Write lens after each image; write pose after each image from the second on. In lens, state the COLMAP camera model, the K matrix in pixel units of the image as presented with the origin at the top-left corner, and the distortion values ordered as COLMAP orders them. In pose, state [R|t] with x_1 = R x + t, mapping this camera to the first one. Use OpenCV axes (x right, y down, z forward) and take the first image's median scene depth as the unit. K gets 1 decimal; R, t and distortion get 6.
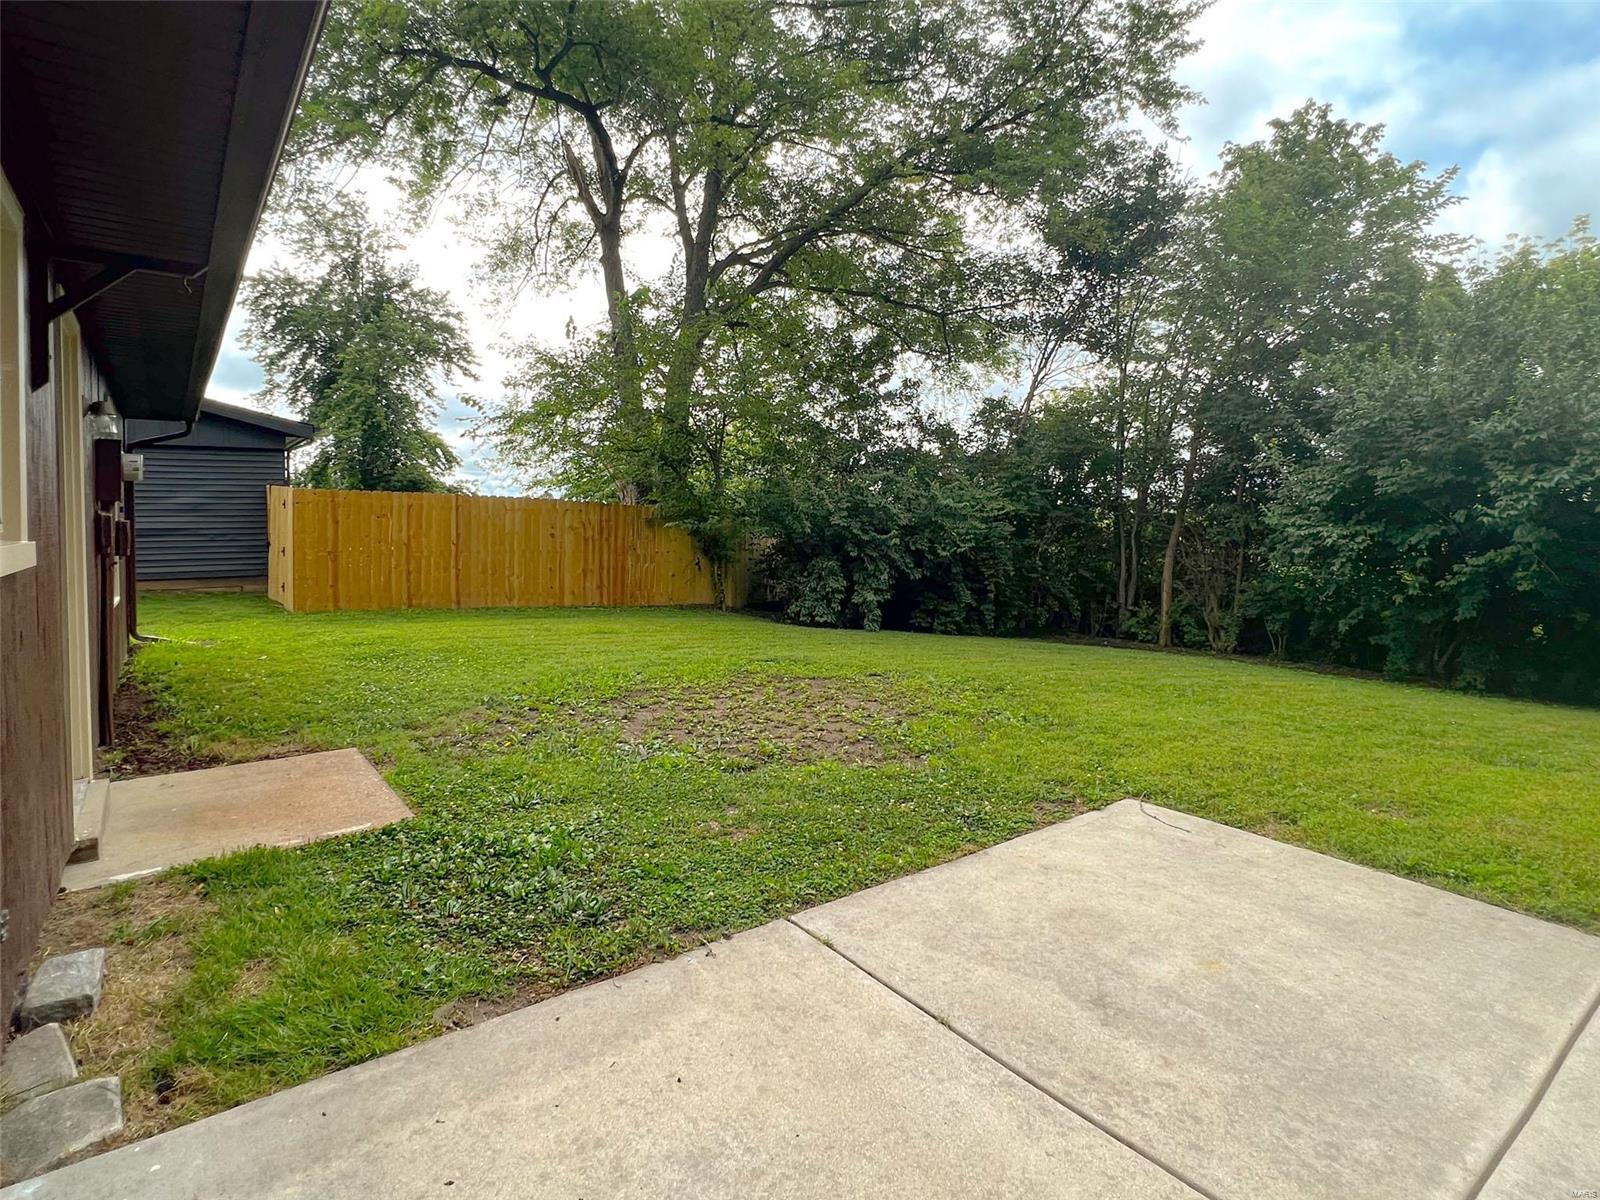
lens RADIAL K [[840.5, 0, 800.0], [0, 840.5, 600.0], [0, 0, 1]] dist [-0.000322, -0.000082]
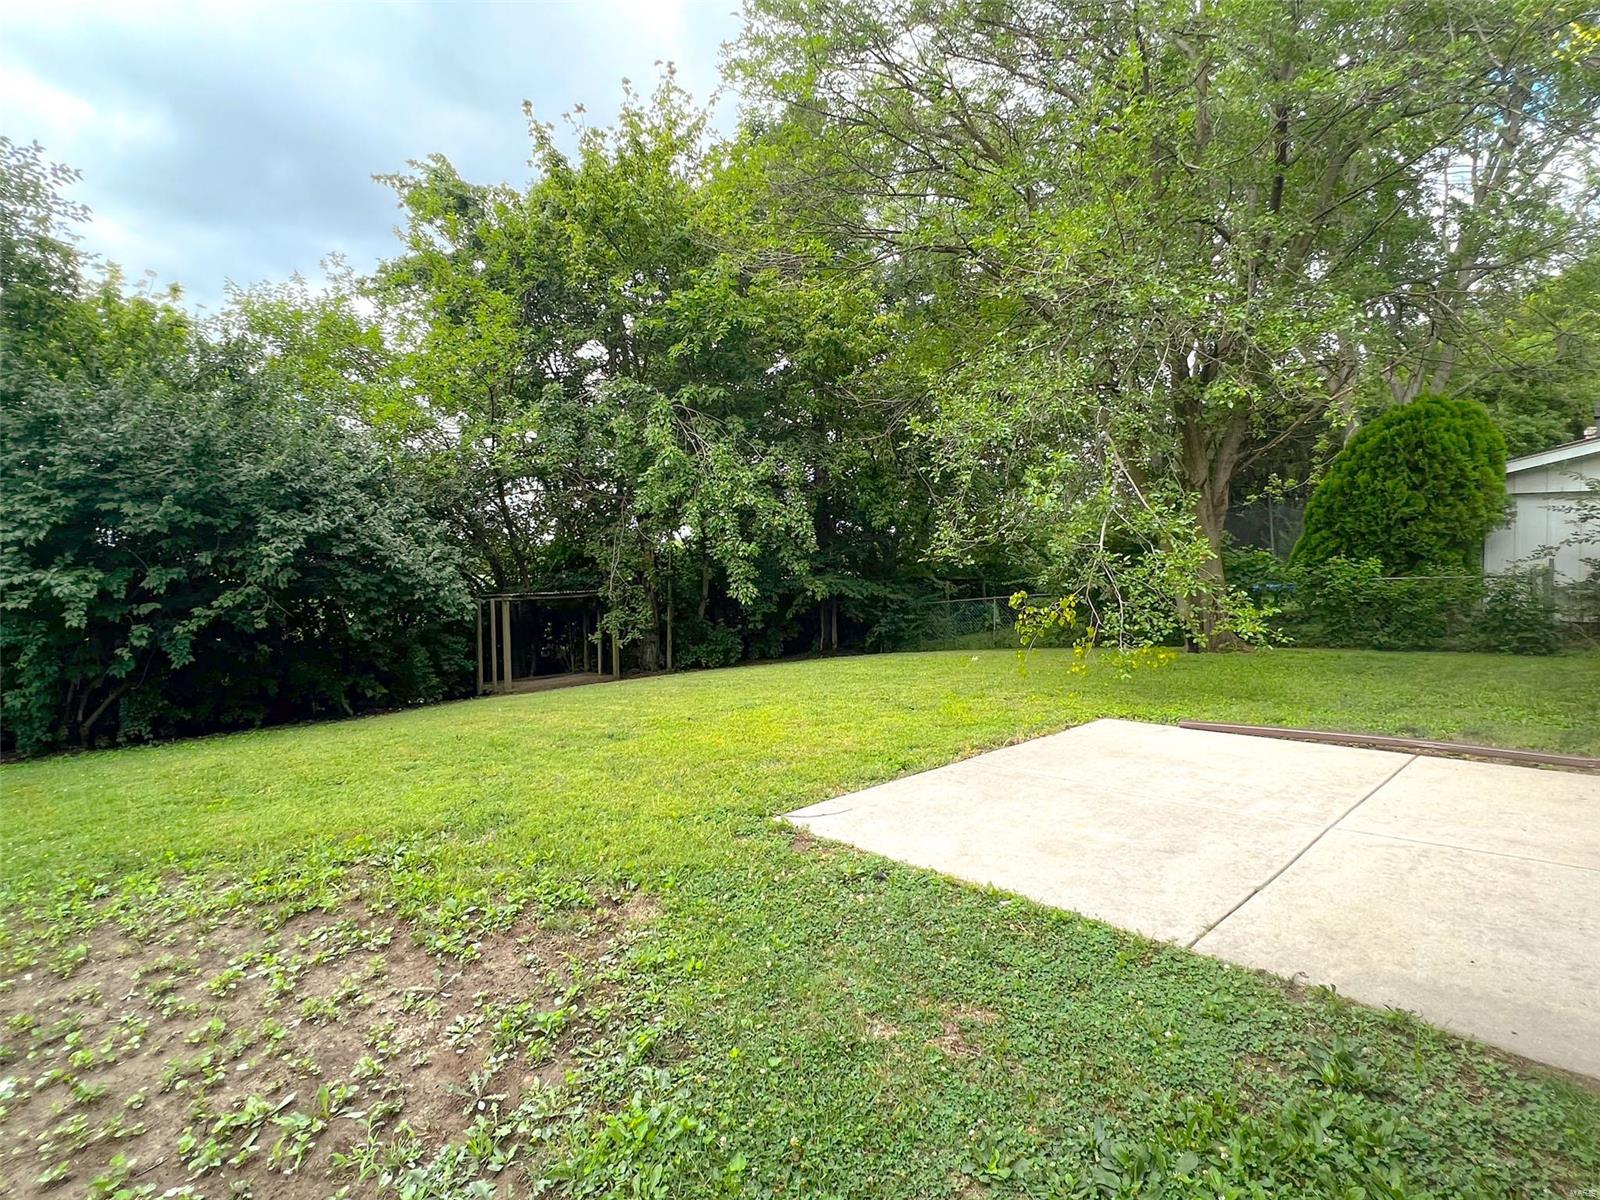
lens RADIAL K [[840.5, 0, 800.0], [0, 840.5, 600.0], [0, 0, 1]] dist [-0.000322, -0.000082]
pose [[-0.132456, -0.051010, 0.989875, -0.280659], [0.104138, 0.992431, 0.065077, -0.044316], [-0.985703, 0.111704, -0.126141, 0.465365]]
